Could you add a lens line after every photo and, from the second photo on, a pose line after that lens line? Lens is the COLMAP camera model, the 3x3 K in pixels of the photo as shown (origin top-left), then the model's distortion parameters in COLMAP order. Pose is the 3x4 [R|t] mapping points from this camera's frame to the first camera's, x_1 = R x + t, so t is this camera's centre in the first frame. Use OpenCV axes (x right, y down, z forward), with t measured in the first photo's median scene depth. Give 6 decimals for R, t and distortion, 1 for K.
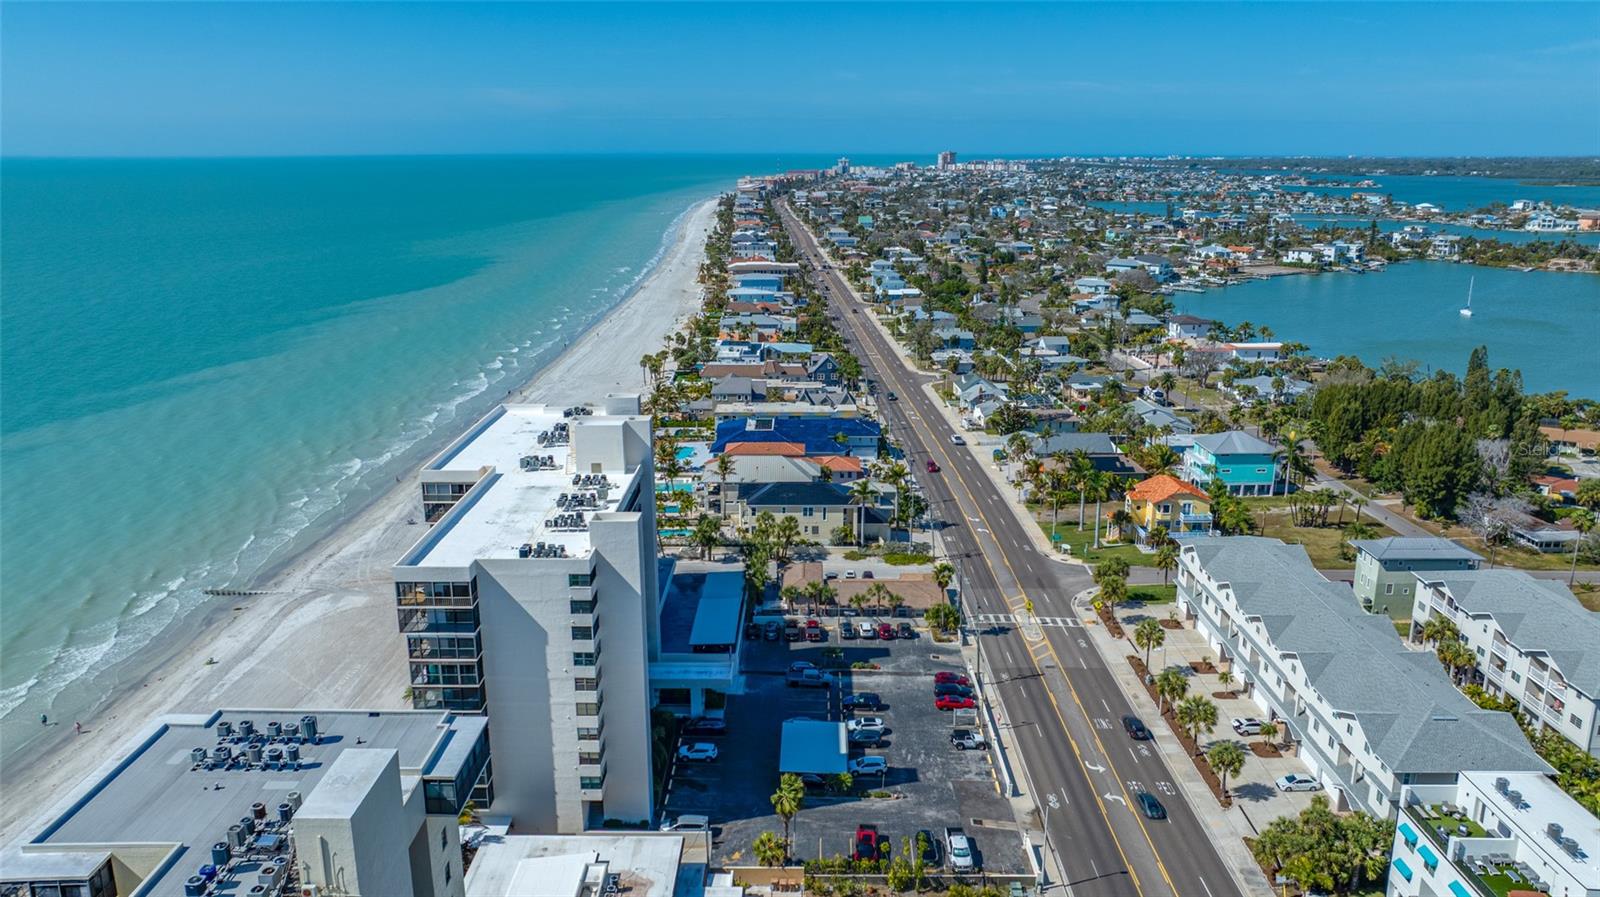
lens RADIAL K [[1130.8, 0, 792.7], [0, 1130.8, 439.3], [0, 0, 1]] dist [-0.009995, -0.002000]
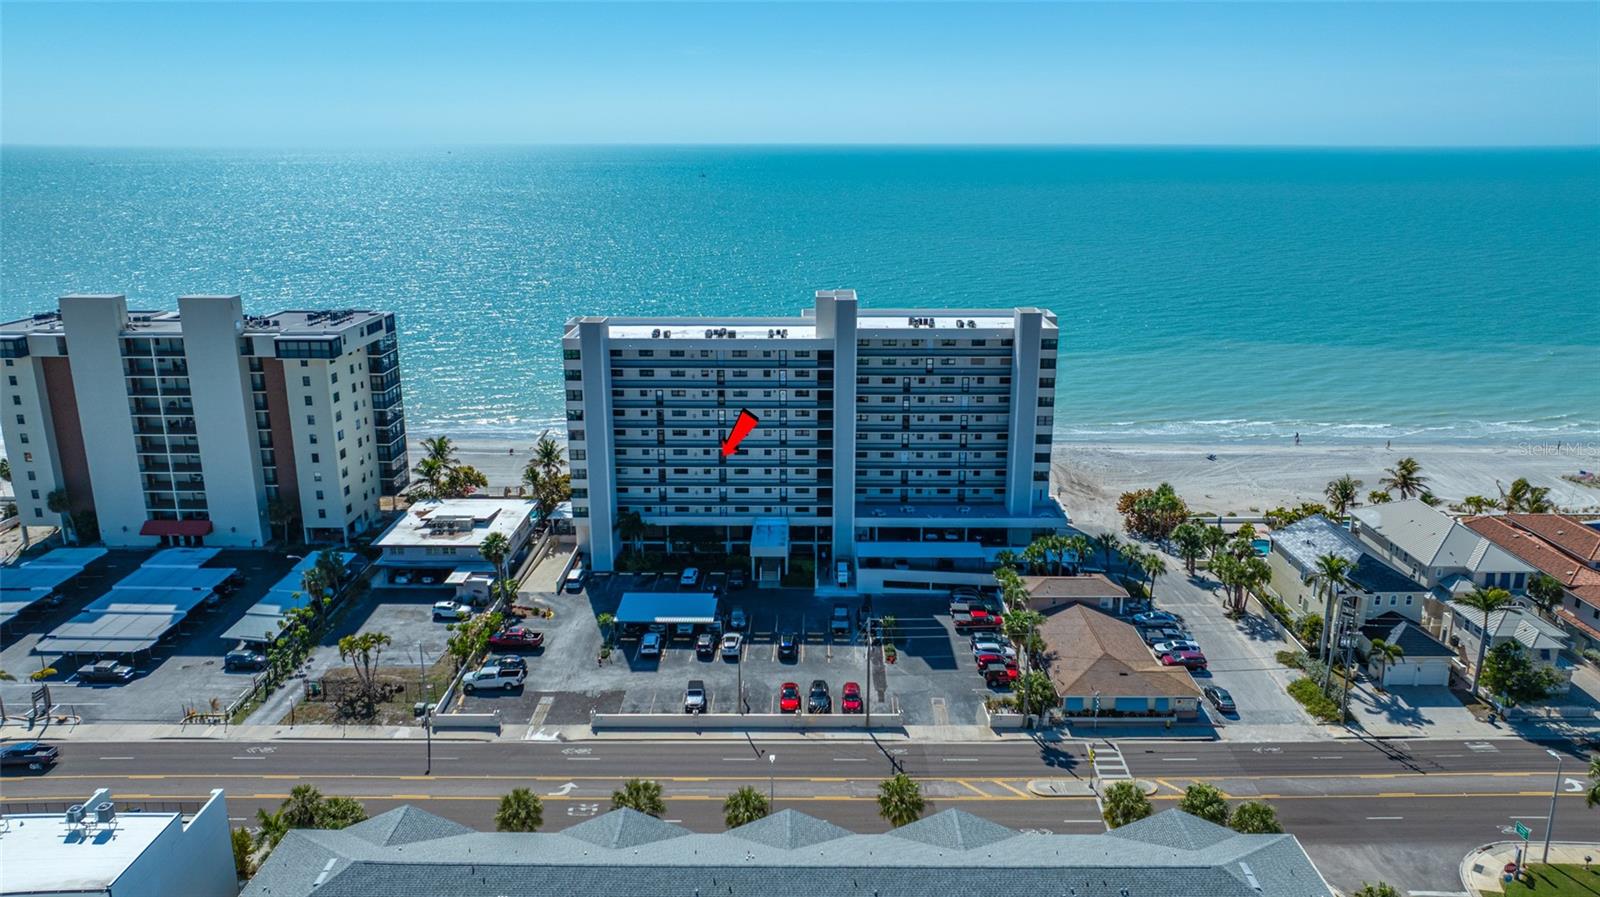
lens RADIAL K [[1113.7, 0, 800.0], [0, 1113.7, 448.5], [0, 0, 1]] dist [-0.005330, -0.001212]
pose [[0.010045, 0.262502, -0.964879, 0.226303], [-0.244642, 0.936249, 0.252166, -0.035587], [0.969561, 0.233517, 0.073624, 0.235469]]
